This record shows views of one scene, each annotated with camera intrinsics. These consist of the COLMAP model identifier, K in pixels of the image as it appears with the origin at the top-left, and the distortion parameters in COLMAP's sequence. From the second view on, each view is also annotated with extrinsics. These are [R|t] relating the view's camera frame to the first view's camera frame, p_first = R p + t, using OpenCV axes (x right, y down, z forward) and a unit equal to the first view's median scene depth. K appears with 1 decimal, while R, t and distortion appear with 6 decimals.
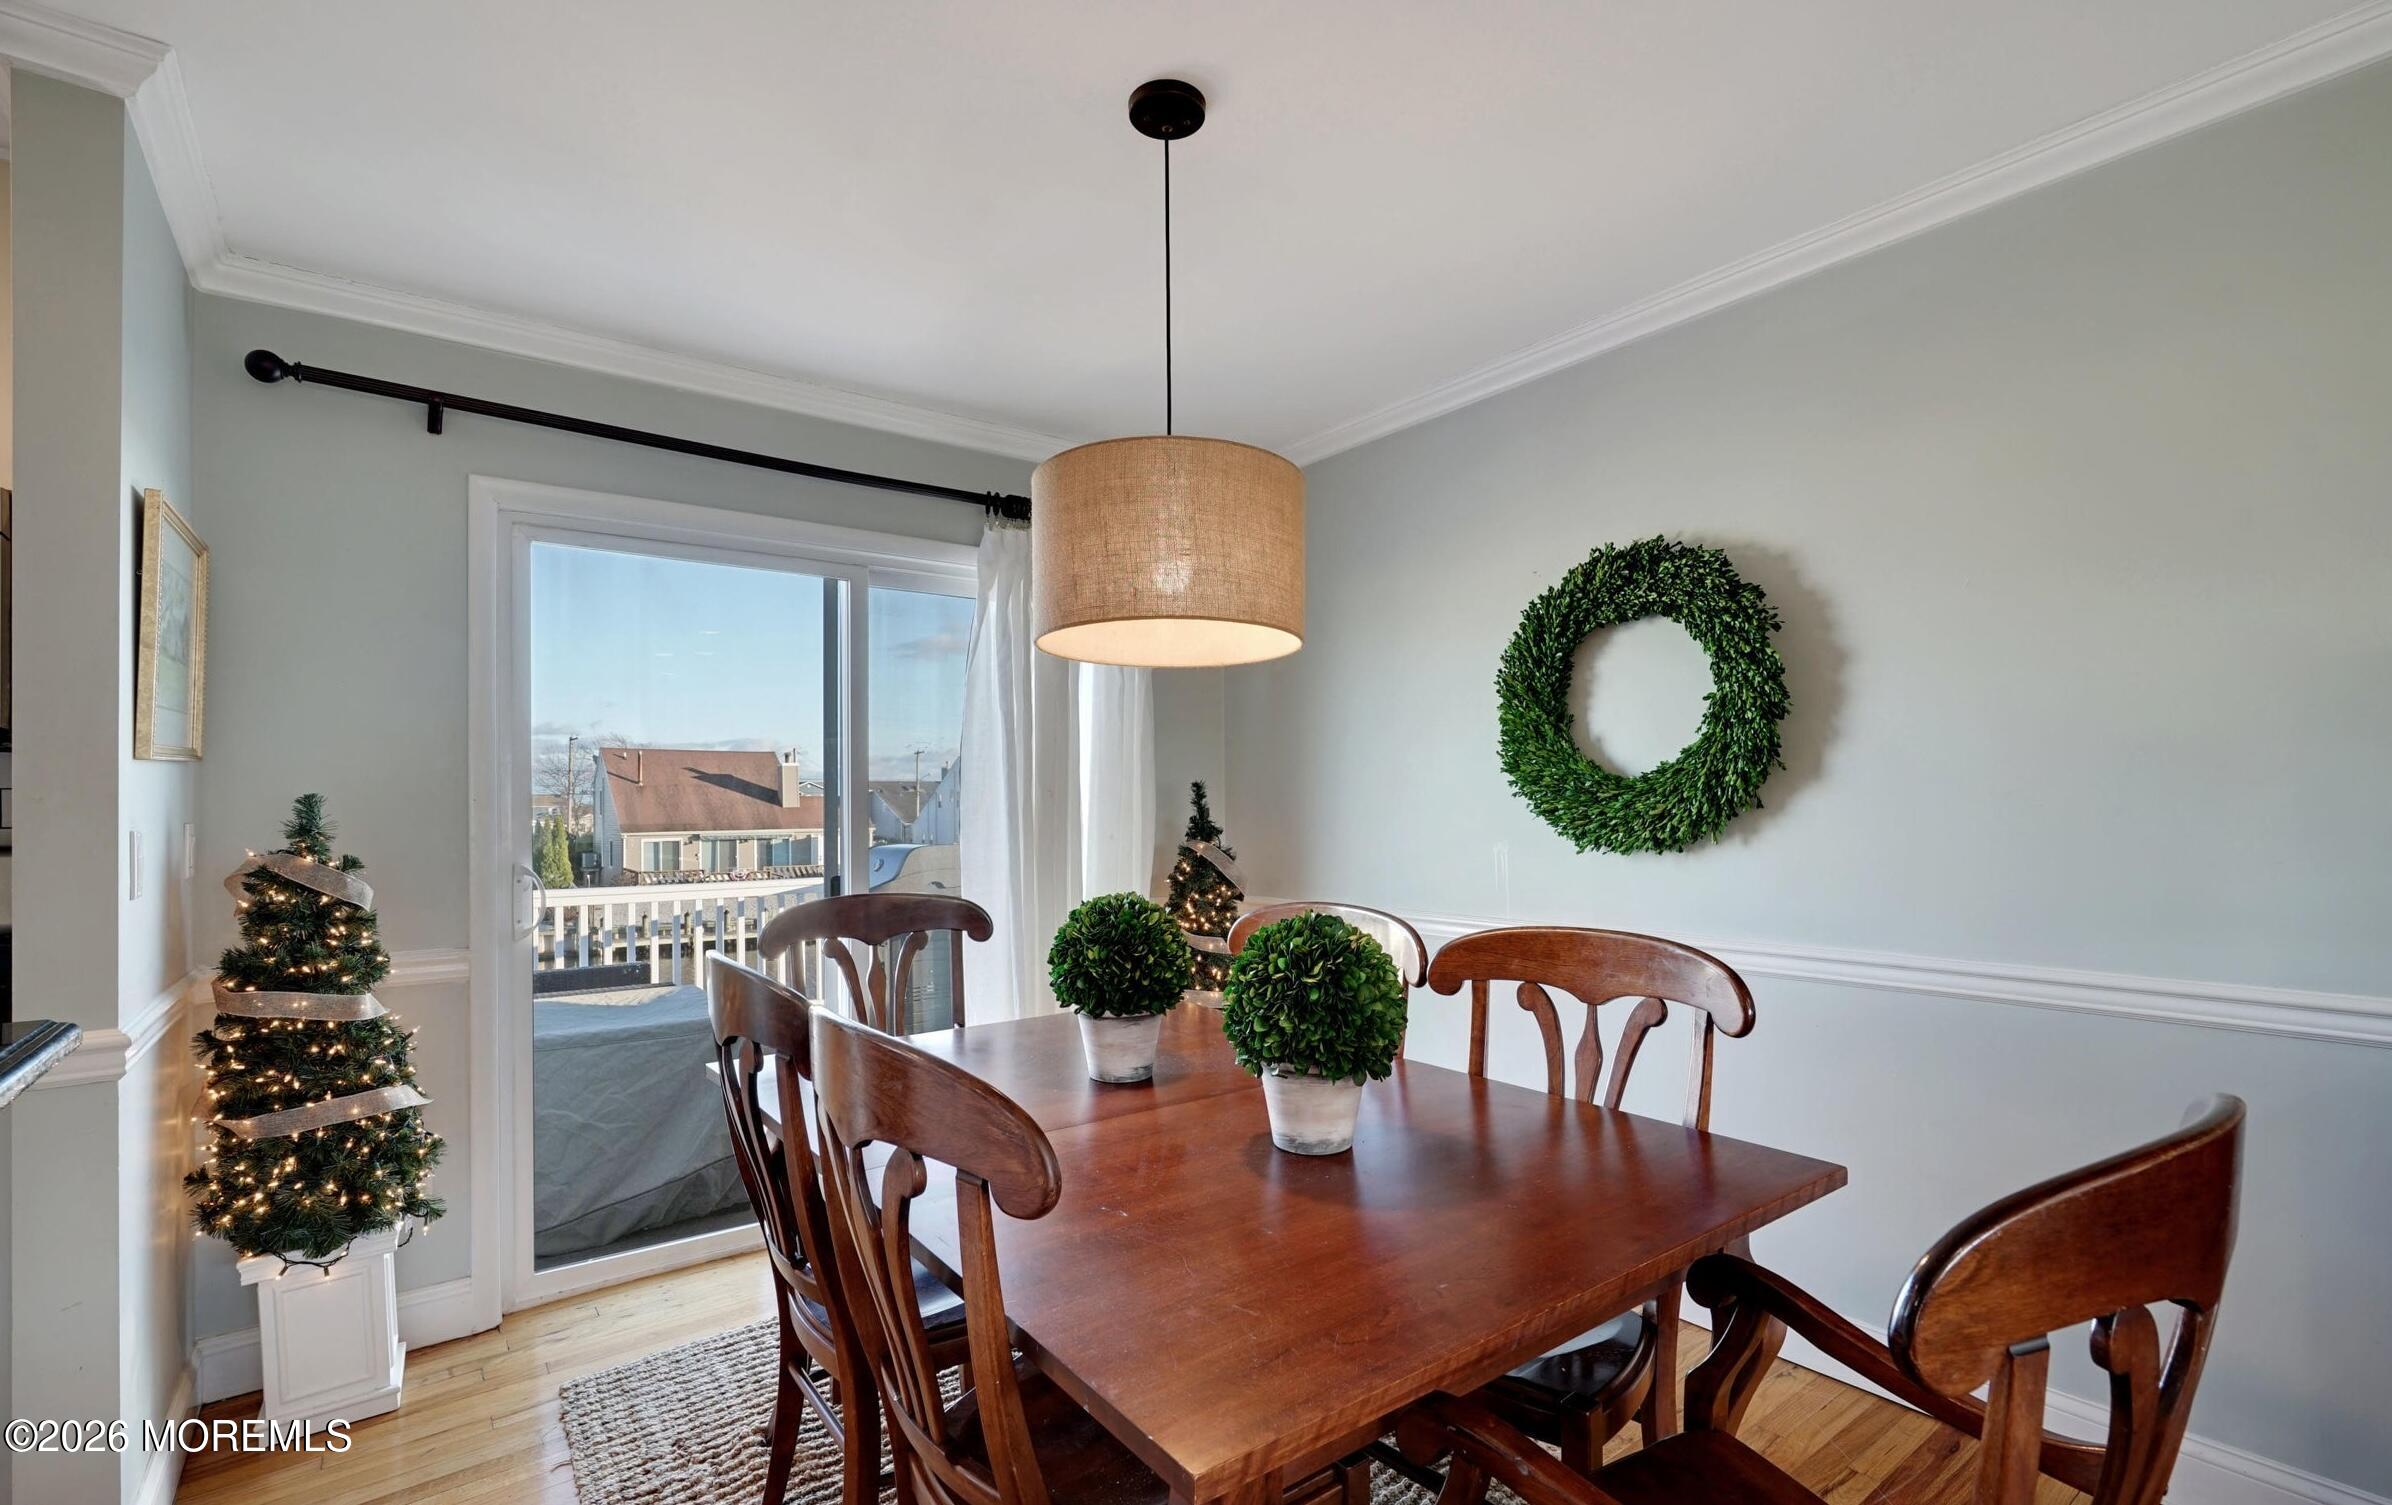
lens RADIAL K [[1080.2, 0, 1210.9], [0, 1080.2, 802.0], [0, 0, 1]] dist [-0.010077, 0.002997]
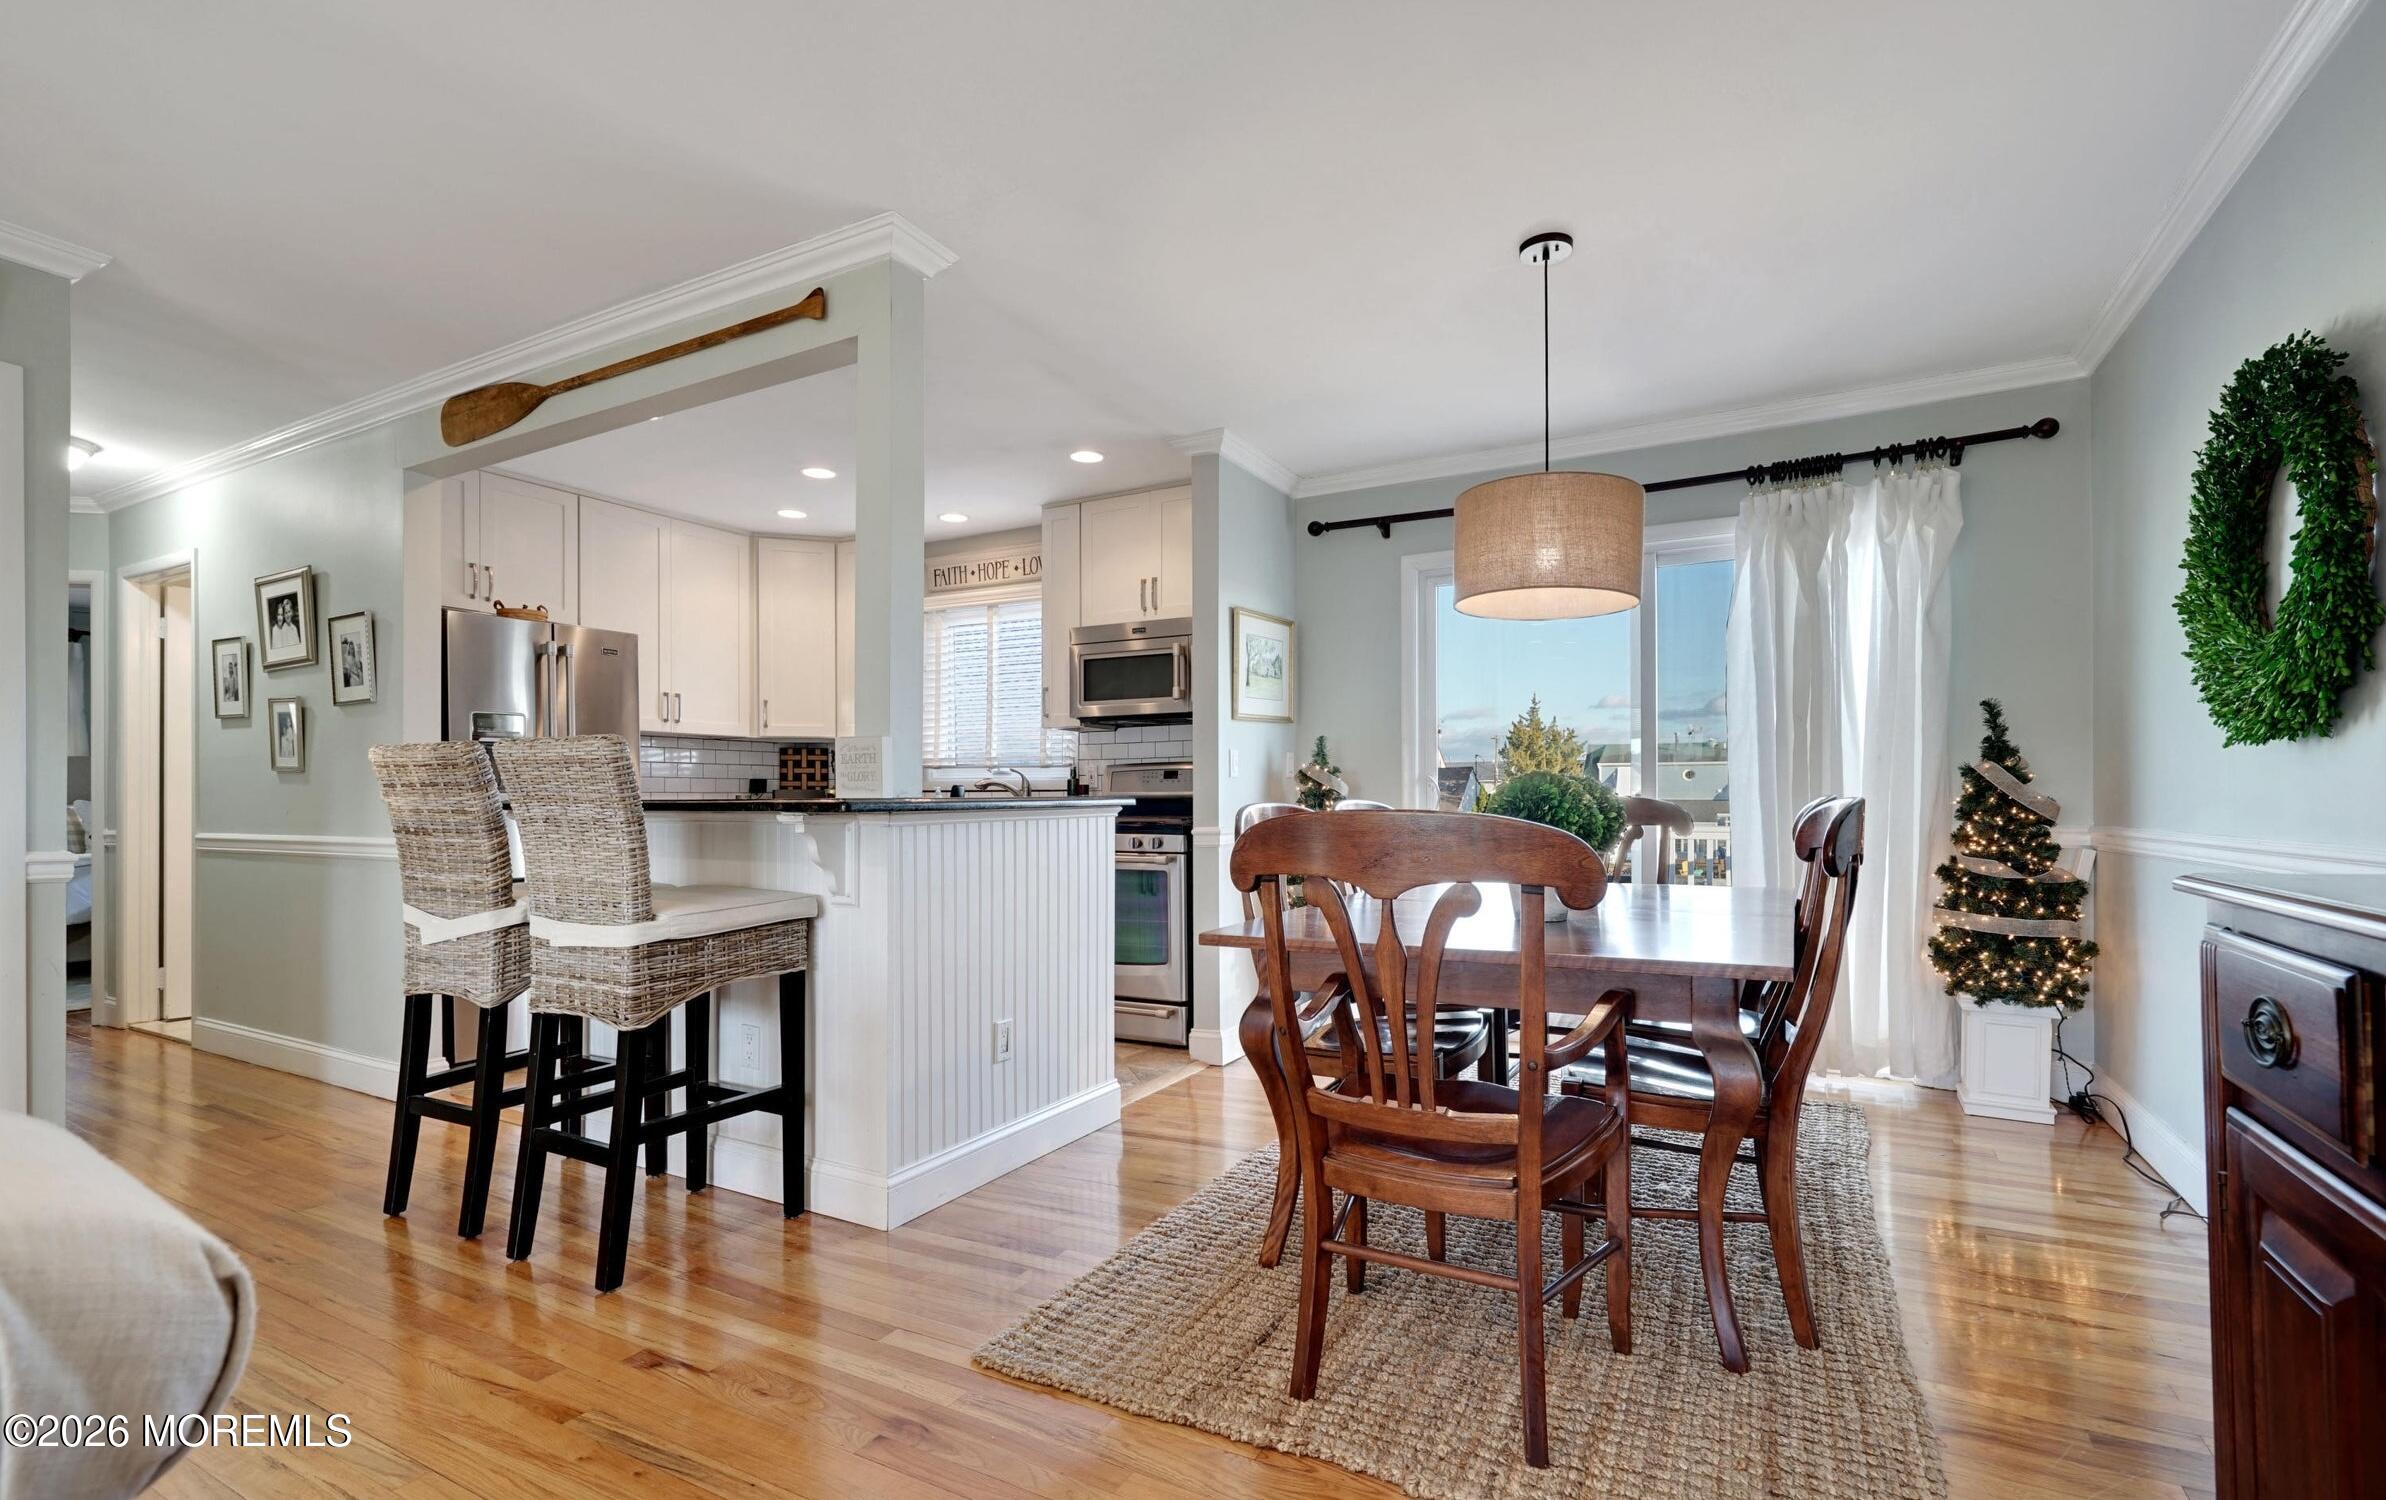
lens RADIAL K [[1077.5, 0, 1209.7], [0, 1077.5, 803.7], [0, 0, 1]] dist [-0.010077, 0.002997]
pose [[0.423787, 0.008719, -0.905720, 0.911374], [0.007680, 0.999883, 0.013219, 0.090435], [0.905729, -0.012558, 0.423671, -0.059020]]
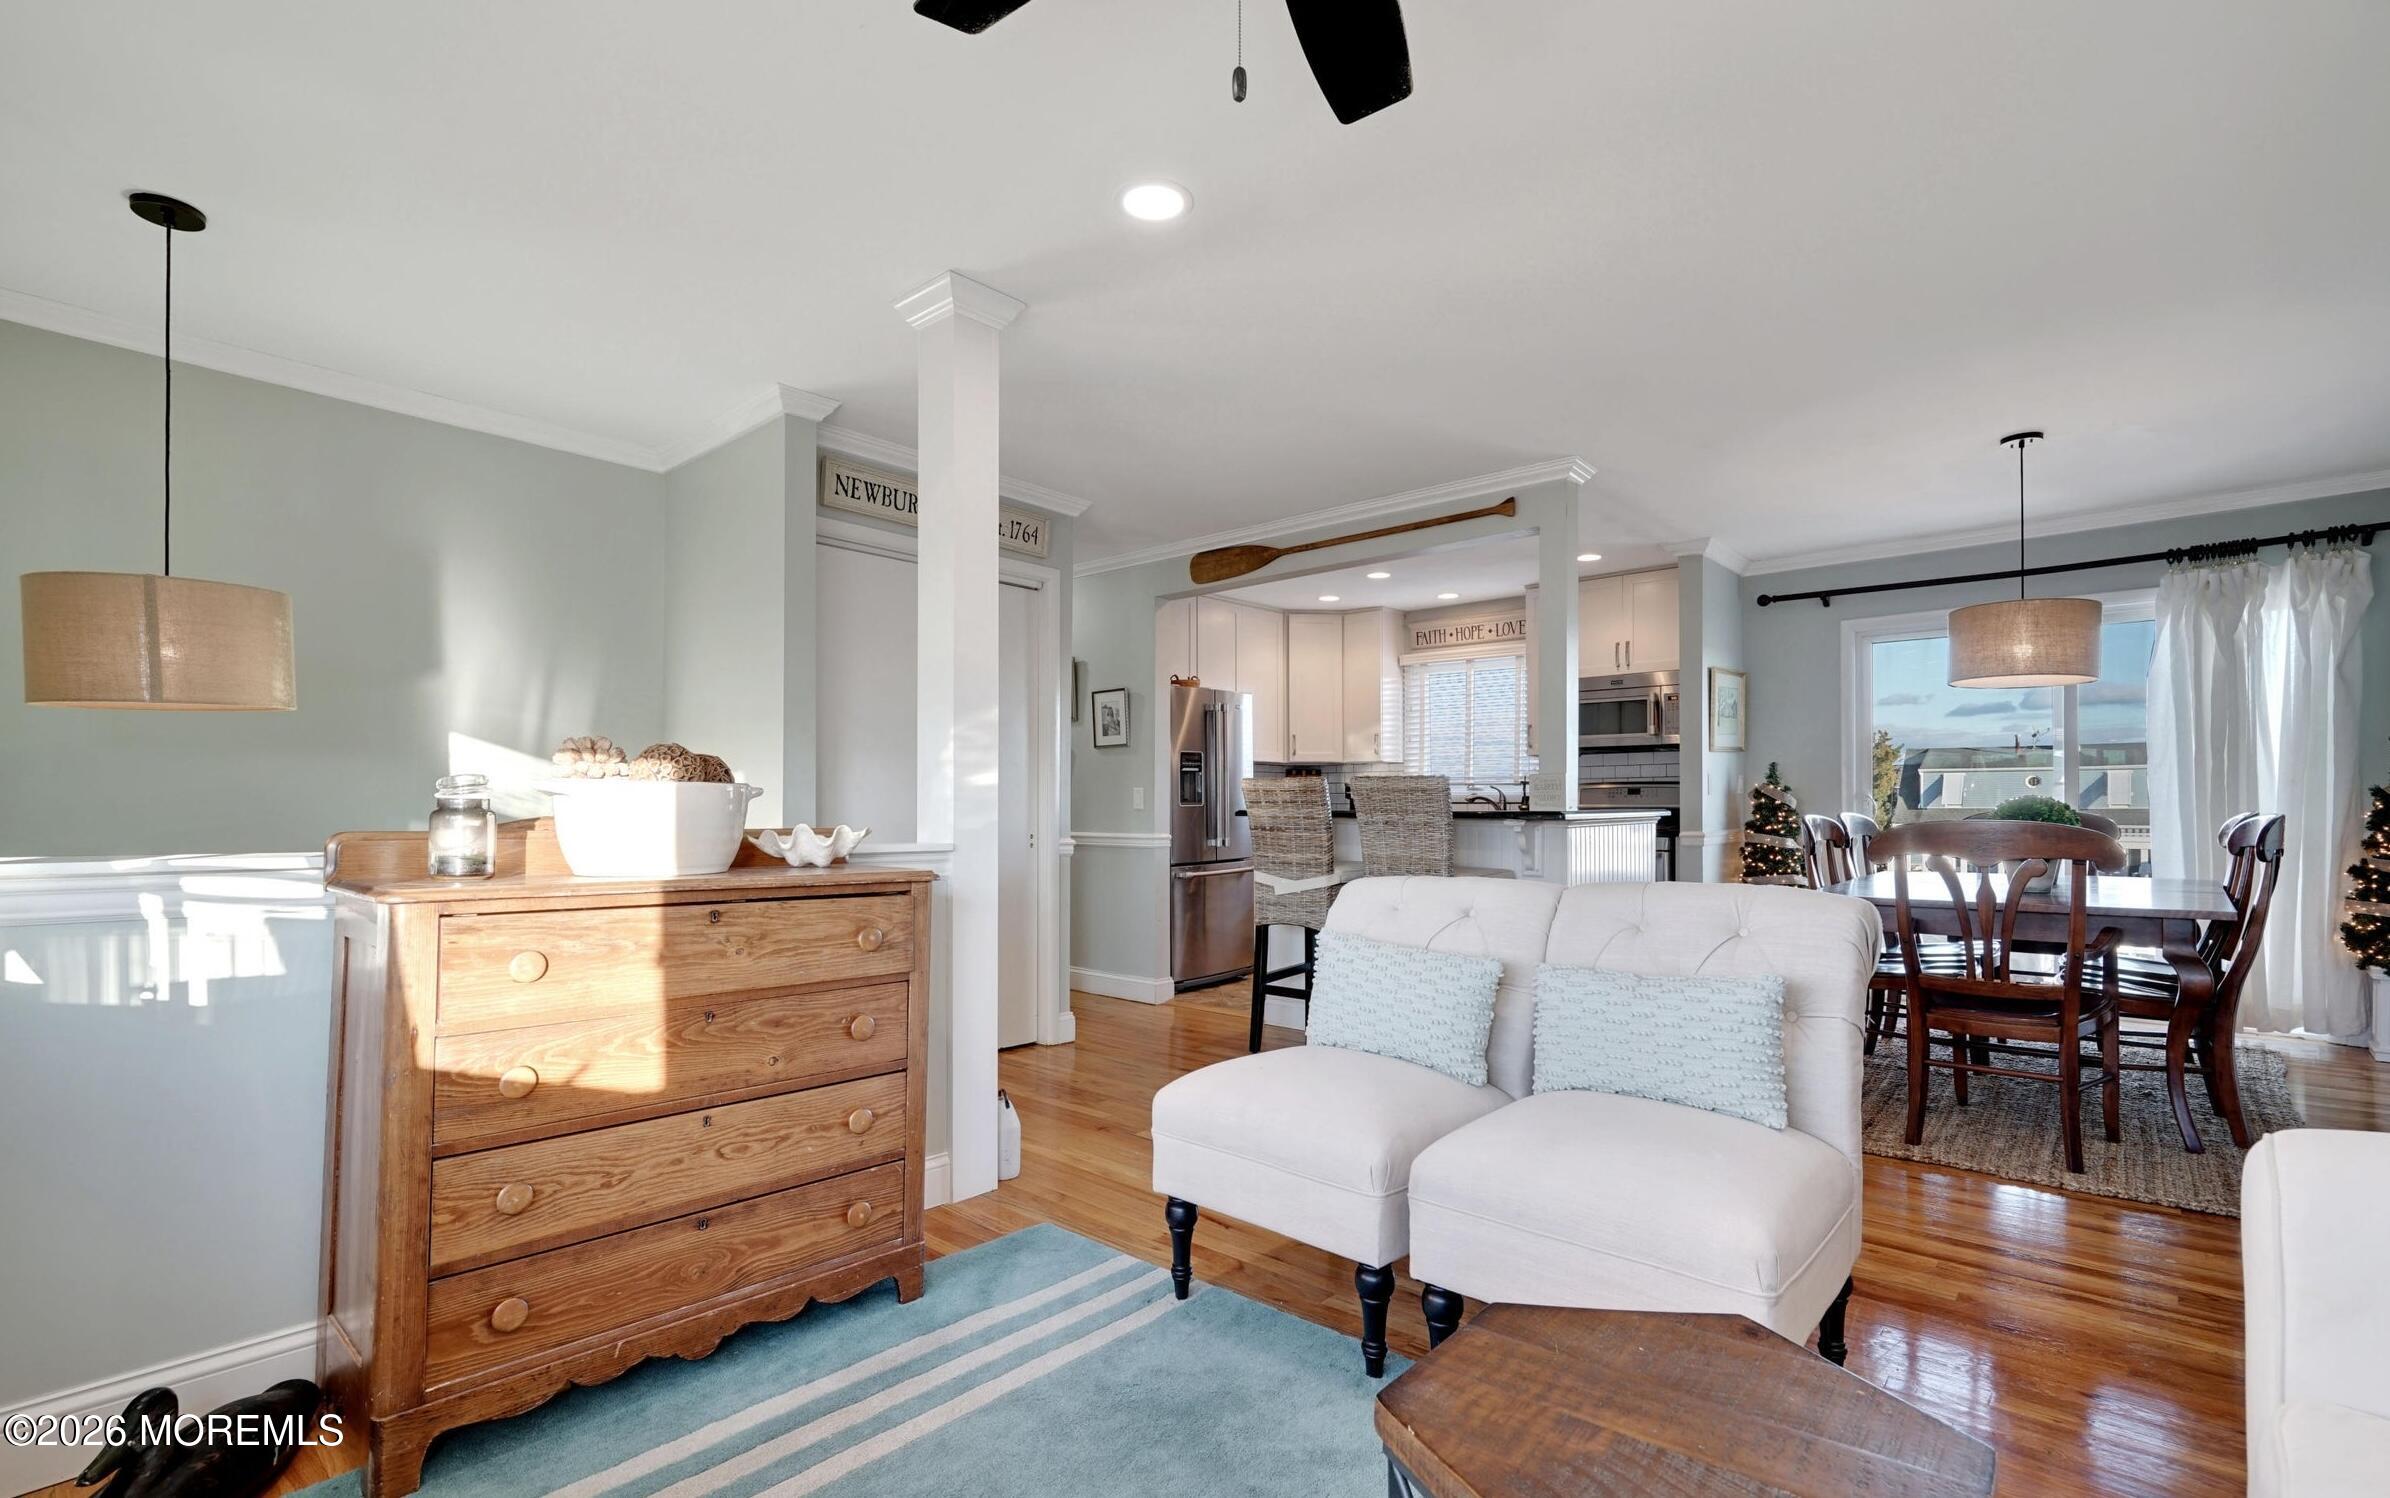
lens RADIAL K [[1079.3, 0, 1200.1], [0, 1079.3, 802.7], [0, 0, 1]] dist [-0.010077, 0.002997]
pose [[0.200521, 0.003114, -0.979685, 1.448721], [0.006535, 0.999968, 0.004516, 0.069671], [0.979668, -0.007308, 0.200494, -0.898335]]
